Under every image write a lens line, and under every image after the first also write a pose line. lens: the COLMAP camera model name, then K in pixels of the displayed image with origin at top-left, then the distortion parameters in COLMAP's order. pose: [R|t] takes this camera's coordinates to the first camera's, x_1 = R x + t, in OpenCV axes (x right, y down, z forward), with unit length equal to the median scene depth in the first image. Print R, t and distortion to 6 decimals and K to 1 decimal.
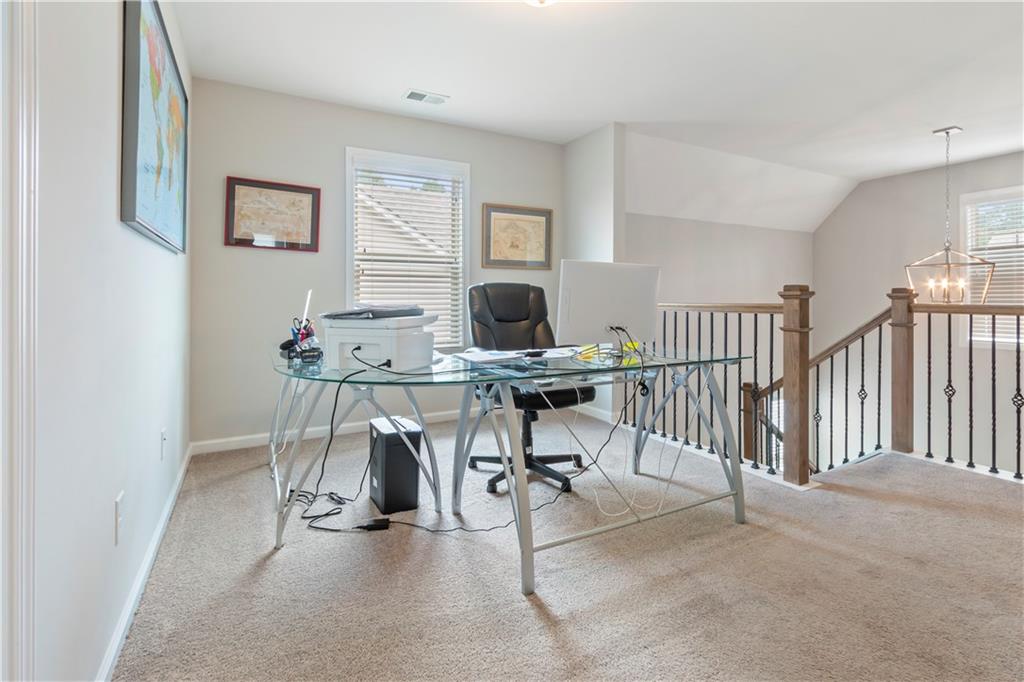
lens RADIAL K [[486.5, 0, 512.1], [0, 486.5, 297.8], [0, 0, 1]] dist [-0.000487, -0.000410]
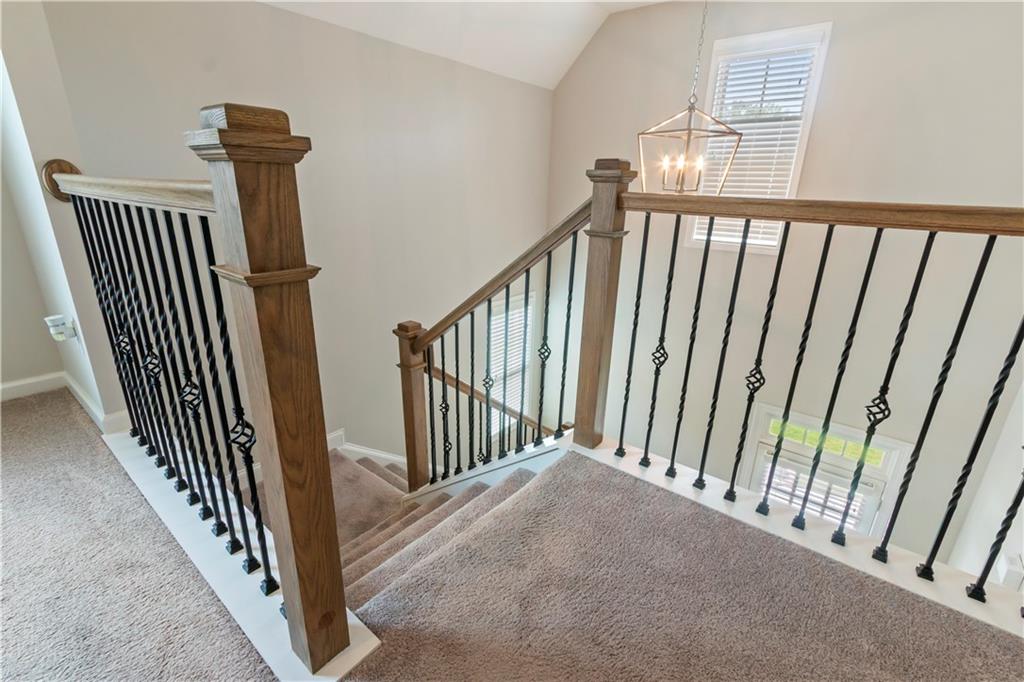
lens RADIAL K [[461.9, 0, 512.0], [0, 461.9, 341.0], [0, 0, 1]] dist [0.001056, -0.000001]
pose [[0.922701, -0.099401, 0.372482, 0.504941], [-0.027658, 0.946631, 0.321131, 0.007338], [-0.384524, -0.306610, 0.870708, 0.561162]]
